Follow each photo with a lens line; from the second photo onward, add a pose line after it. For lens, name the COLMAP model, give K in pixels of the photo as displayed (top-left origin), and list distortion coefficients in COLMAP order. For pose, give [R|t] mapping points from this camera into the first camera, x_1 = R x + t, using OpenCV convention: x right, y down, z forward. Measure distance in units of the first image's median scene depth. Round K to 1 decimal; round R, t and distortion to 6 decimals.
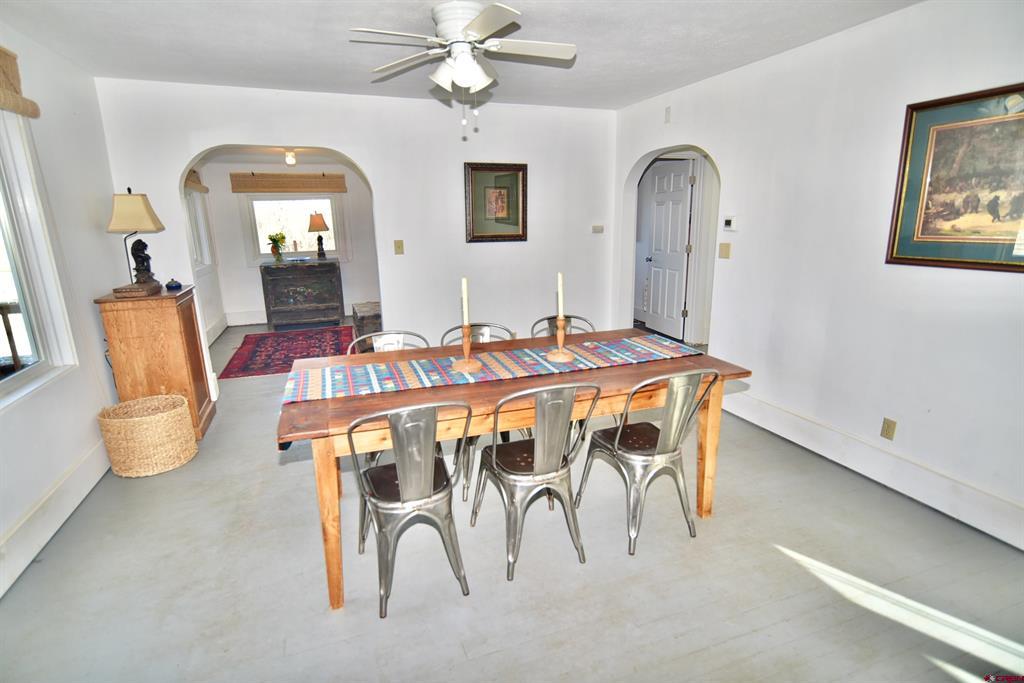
lens RADIAL K [[517.8, 0, 510.8], [0, 517.8, 345.7], [0, 0, 1]] dist [-0.000557, 0.003643]
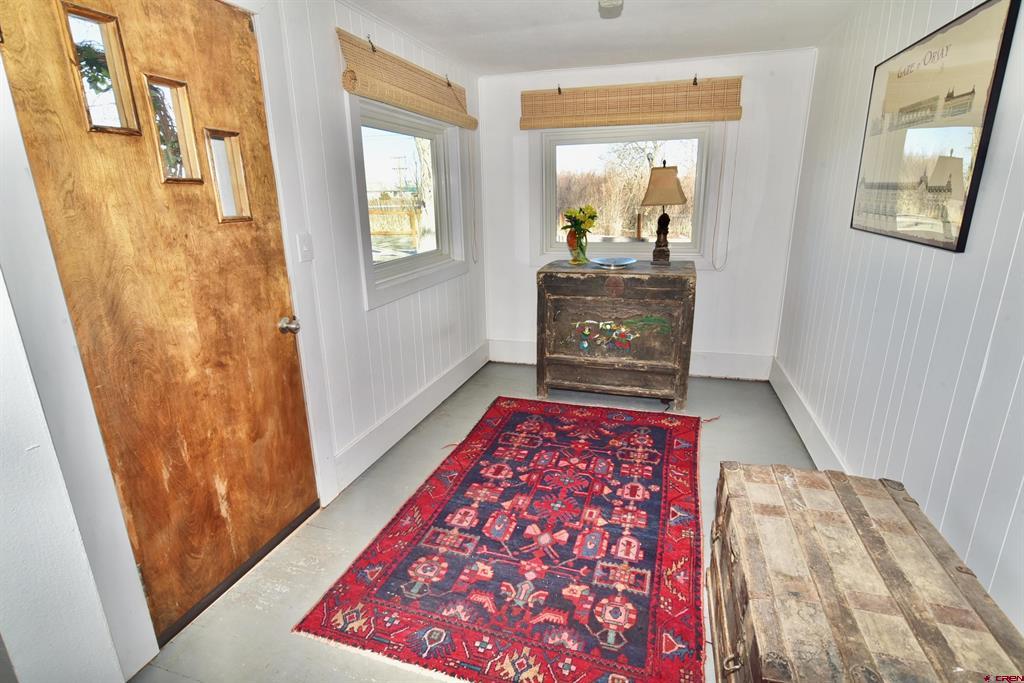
lens RADIAL K [[517.8, 0, 509.2], [0, 517.8, 340.6], [0, 0, 1]] dist [-0.000557, 0.003643]
pose [[0.795021, 0.176930, -0.580205, -0.192552], [-0.144870, 0.984218, 0.101624, -0.129886], [0.589029, 0.003261, 0.808106, 0.550156]]
